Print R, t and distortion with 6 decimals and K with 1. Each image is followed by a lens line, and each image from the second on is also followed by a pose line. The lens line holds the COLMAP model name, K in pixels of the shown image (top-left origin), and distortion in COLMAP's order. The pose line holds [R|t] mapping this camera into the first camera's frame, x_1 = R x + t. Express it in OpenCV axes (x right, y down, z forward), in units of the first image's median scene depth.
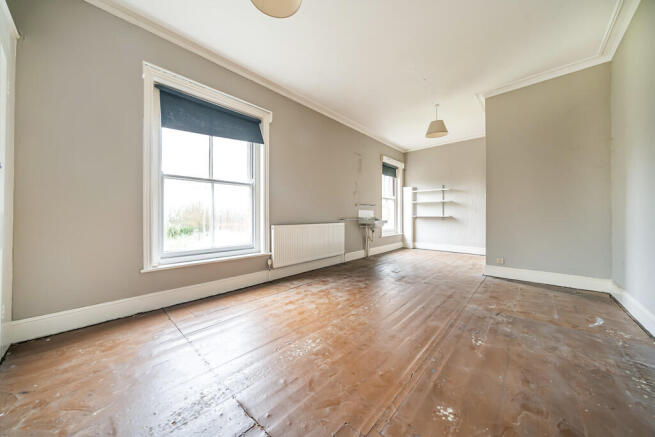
lens RADIAL K [[223.2, 0, 326.2], [0, 223.2, 215.6], [0, 0, 1]] dist [-0.002153, 0.000176]
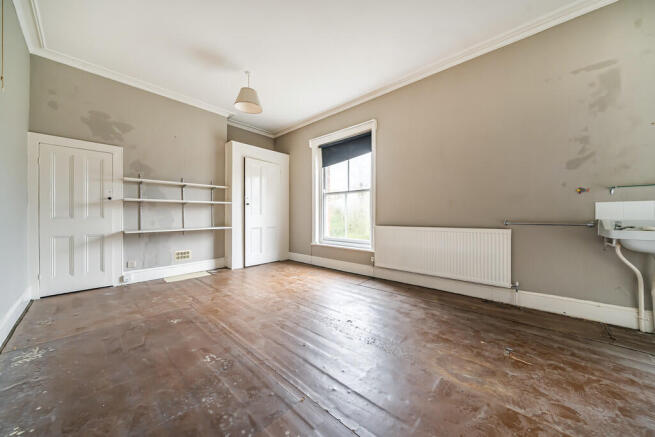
lens RADIAL K [[223.2, 0, 326.1], [0, 223.2, 220.0], [0, 0, 1]] dist [-0.002153, 0.000176]
pose [[0.009181, 0.018721, -0.999783, 1.052923], [0.005680, 0.999808, 0.018773, -0.004961], [0.999942, -0.005851, 0.009073, 0.979544]]
